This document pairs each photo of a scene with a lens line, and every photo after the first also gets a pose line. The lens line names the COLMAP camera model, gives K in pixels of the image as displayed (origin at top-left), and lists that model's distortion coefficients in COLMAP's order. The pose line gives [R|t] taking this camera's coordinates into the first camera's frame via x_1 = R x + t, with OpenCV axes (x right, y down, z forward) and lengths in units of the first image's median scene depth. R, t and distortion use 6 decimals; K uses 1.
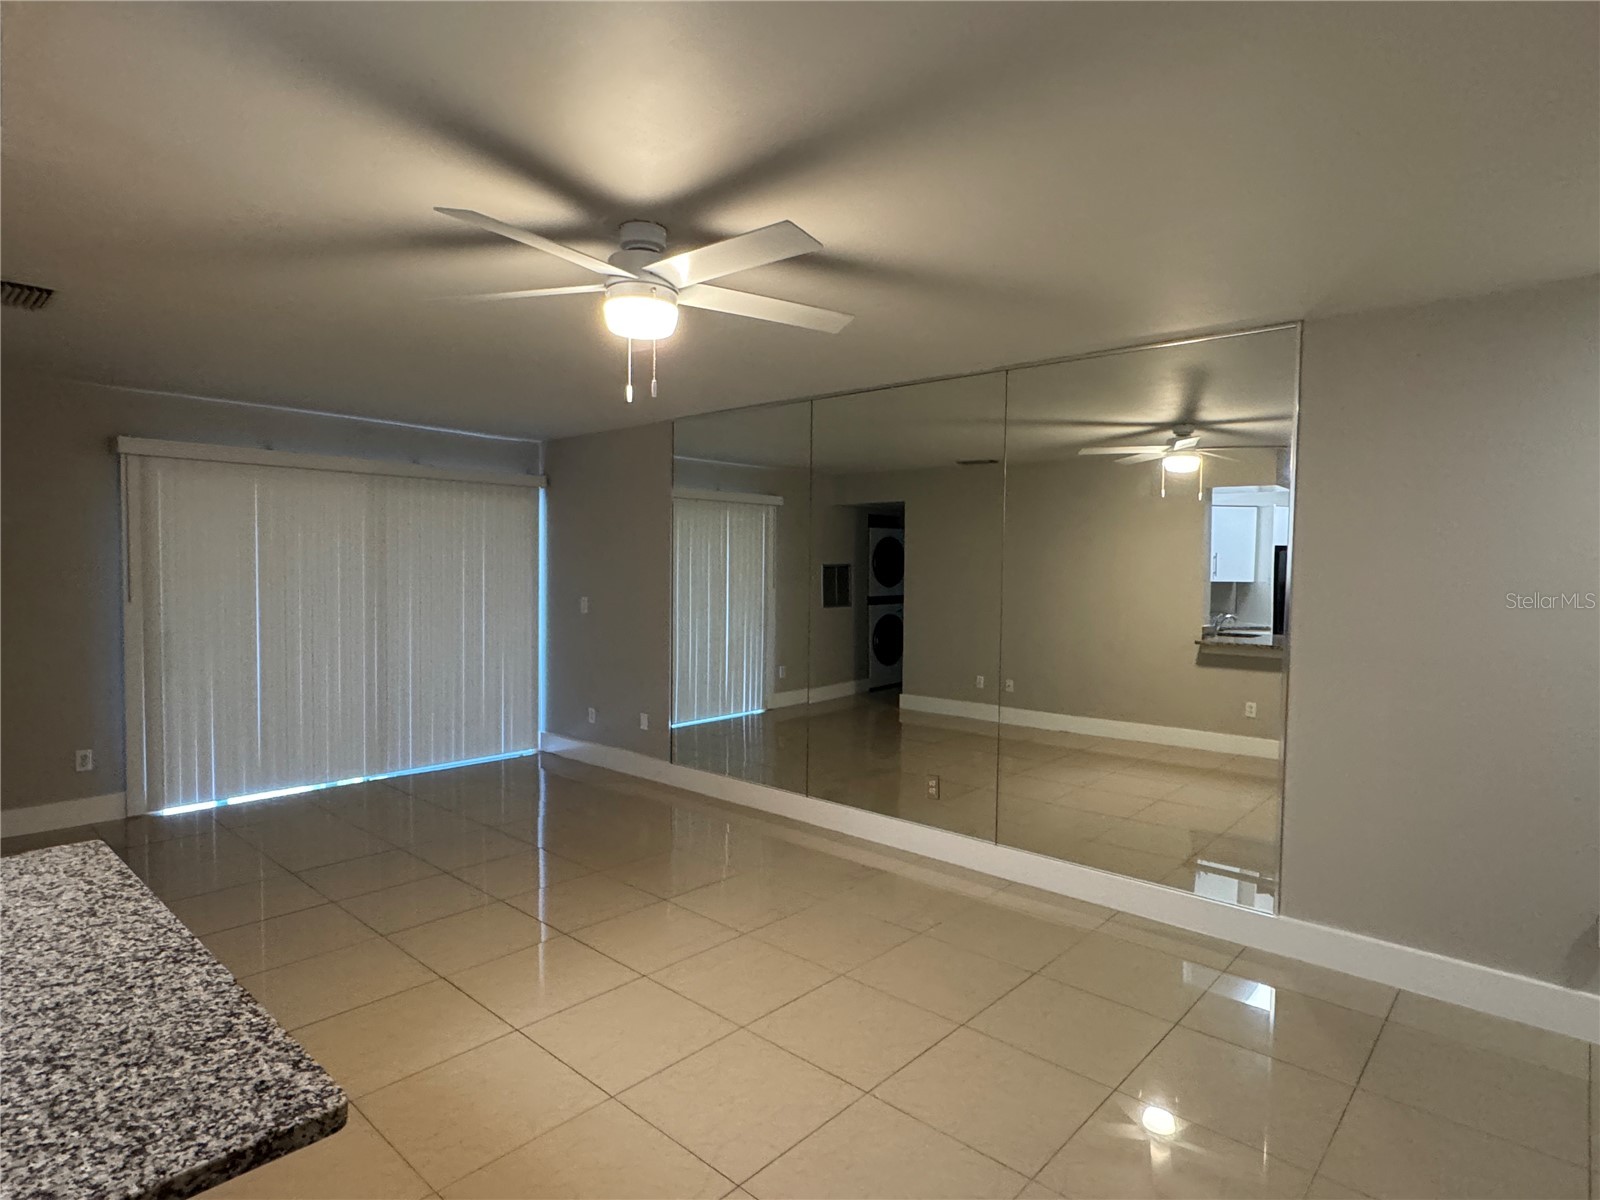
lens RADIAL K [[876.9, 0, 800.5], [0, 876.9, 604.6], [0, 0, 1]] dist [-0.005690, -0.000778]
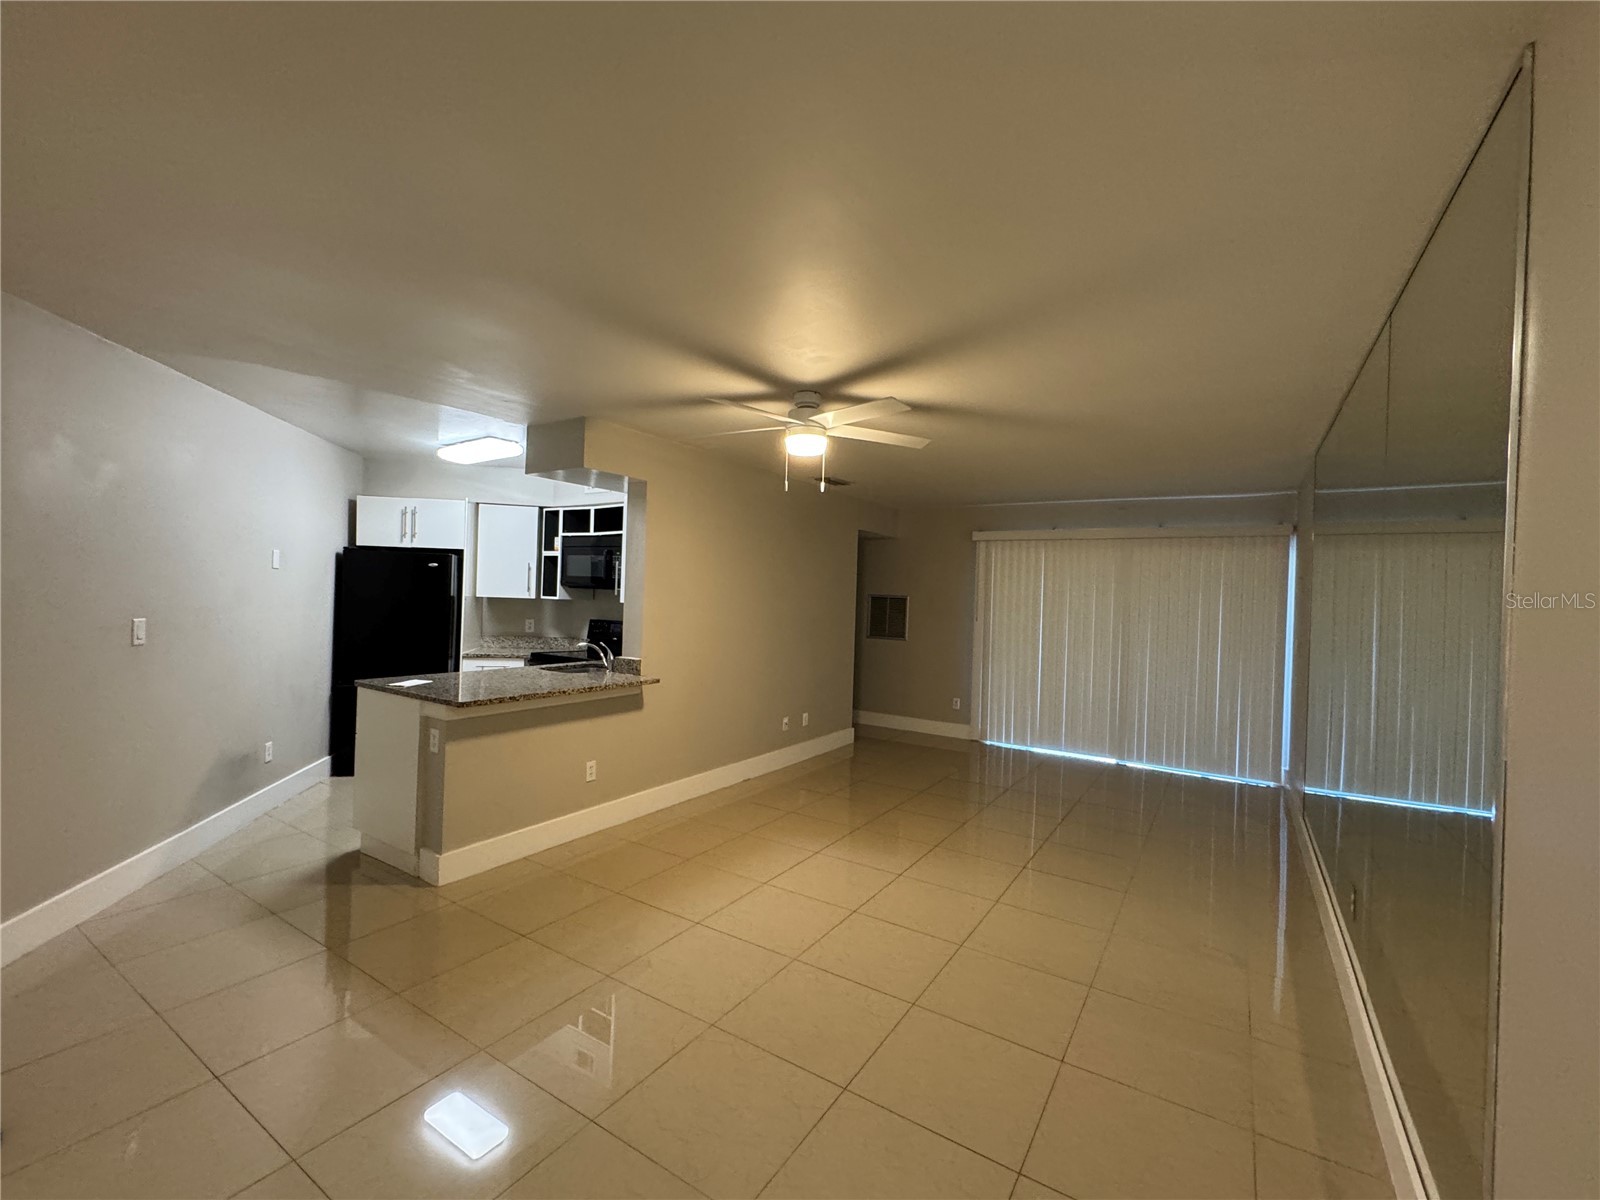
lens RADIAL K [[685.6, 0, 799.9], [0, 685.6, 598.7], [0, 0, 1]] dist [-0.008530, -0.000043]
pose [[0.167181, -0.002091, -0.985924, 5.364364], [-0.073187, 0.997212, -0.014525, -0.020074], [0.983206, 0.074585, 0.166562, 3.605988]]
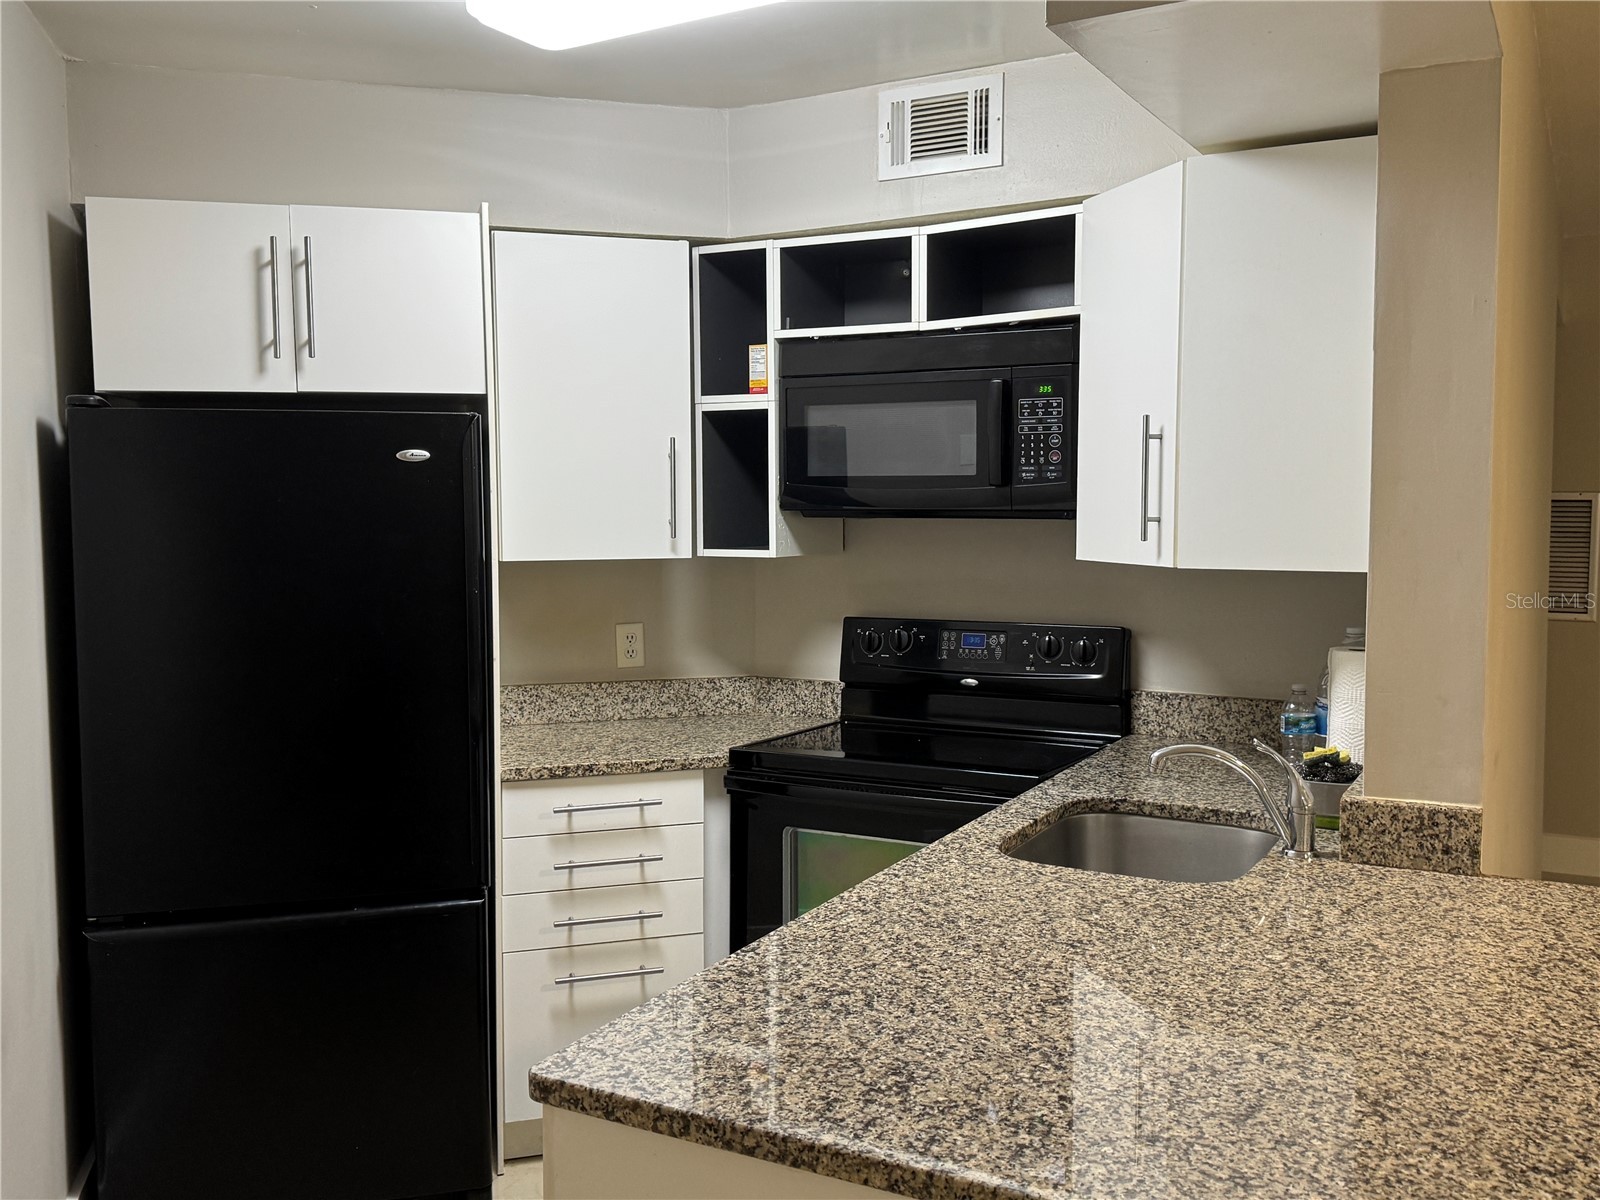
lens RADIAL K [[1399.0, 0, 800.2], [0, 1399.0, 606.9], [0, 0, 1]] dist [0.038569, -0.014398]
pose [[0.240091, 0.059141, -0.968947, 0.272507], [-0.029002, 0.998134, 0.053736, -0.013113], [0.970317, 0.015200, 0.241358, 0.108743]]
